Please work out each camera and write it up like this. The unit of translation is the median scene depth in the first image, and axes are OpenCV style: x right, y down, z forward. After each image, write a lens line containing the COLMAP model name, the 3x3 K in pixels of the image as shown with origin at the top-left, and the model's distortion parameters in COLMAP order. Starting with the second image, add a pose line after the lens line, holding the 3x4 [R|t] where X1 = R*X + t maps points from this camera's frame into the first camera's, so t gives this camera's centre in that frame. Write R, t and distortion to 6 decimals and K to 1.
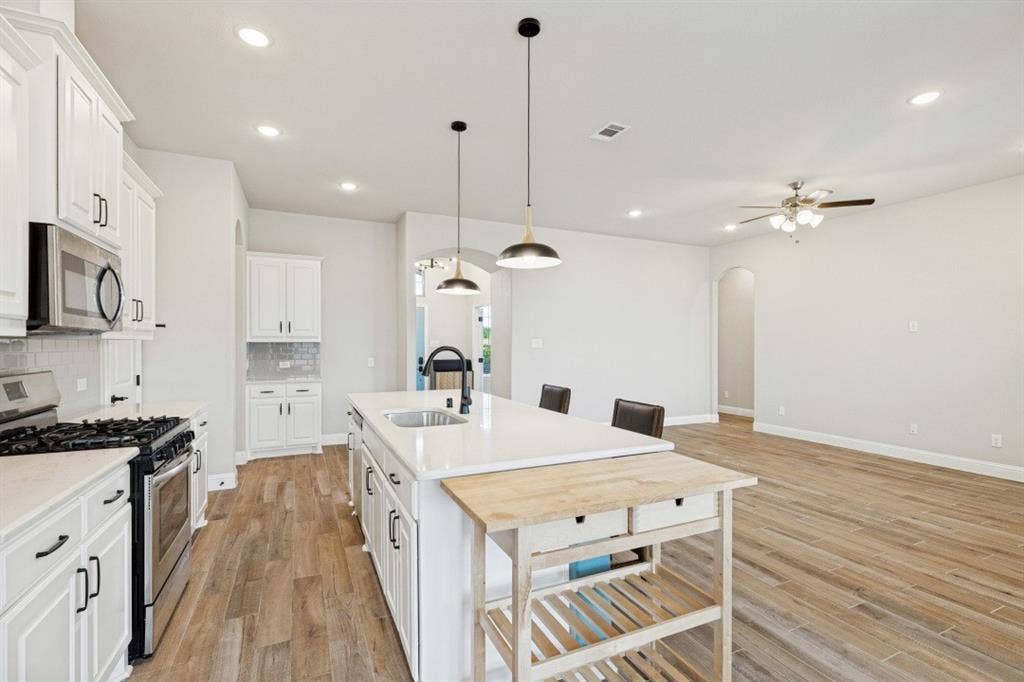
lens RADIAL K [[459.5, 0, 510.0], [0, 459.5, 346.4], [0, 0, 1]] dist [0.009581, -0.001626]
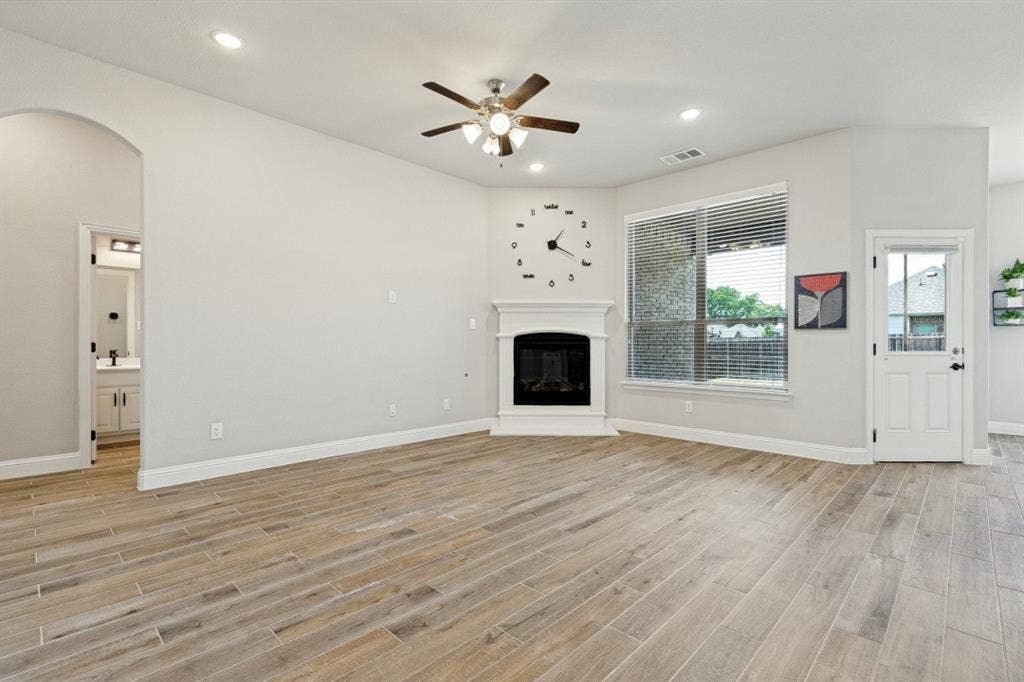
lens RADIAL K [[459.5, 0, 516.2], [0, 459.5, 342.1], [0, 0, 1]] dist [0.009581, -0.001626]
pose [[-0.370231, 0.003646, 0.928932, -0.085676], [-0.002860, 0.999983, -0.005065, 0.075538], [-0.928935, -0.004532, -0.370215, 1.712789]]
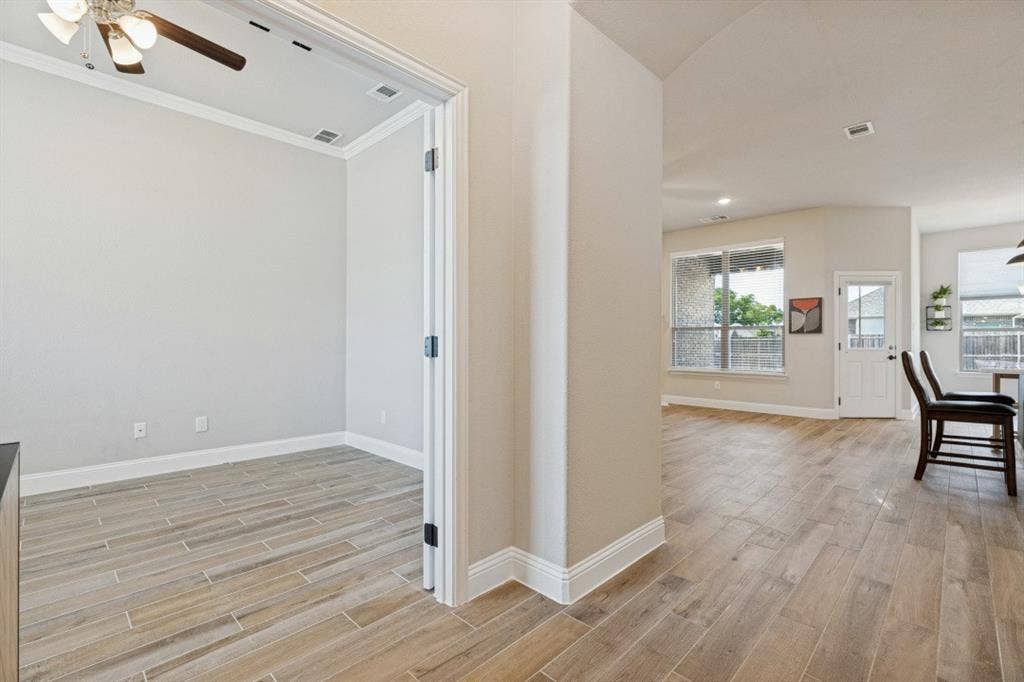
lens RADIAL K [[459.5, 0, 511.9], [0, 459.5, 337.9], [0, 0, 1]] dist [0.009581, -0.001626]
pose [[-0.373826, 0.007648, 0.927467, -0.564050], [-0.004393, 0.999940, -0.010016, 0.074980], [-0.927488, -0.007819, -0.373770, 2.351274]]
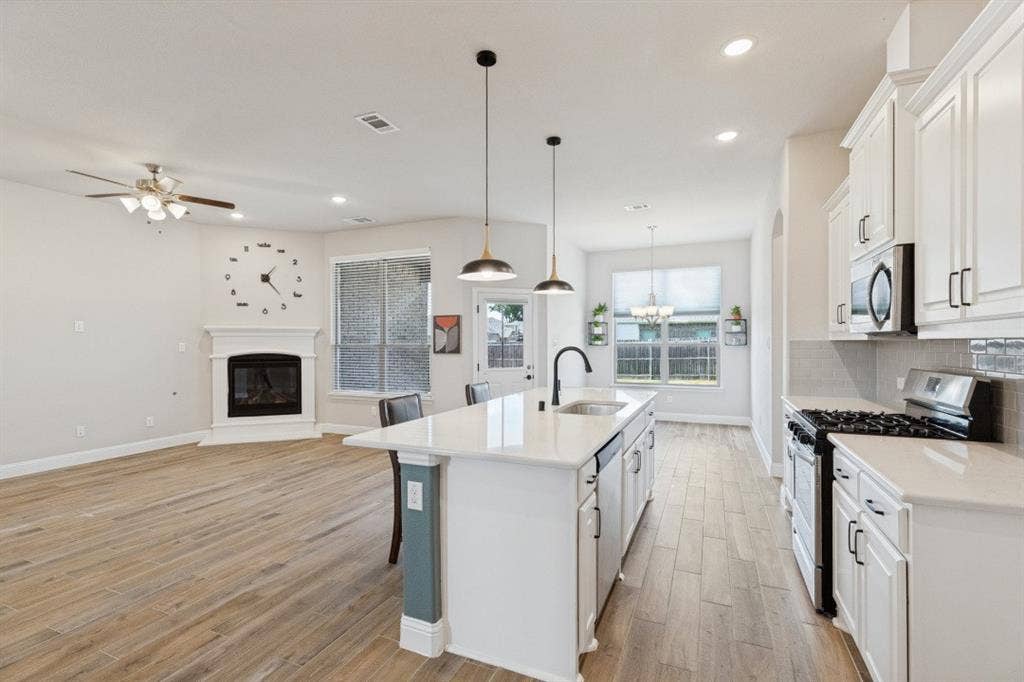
lens RADIAL K [[459.5, 0, 508.1], [0, 459.5, 341.1], [0, 0, 1]] dist [0.009581, -0.001626]
pose [[-0.661502, 0.004089, 0.749932, -0.716398], [0.003566, 0.999991, -0.002306, -0.010930], [-0.749935, 0.001149, -0.661510, 1.496552]]
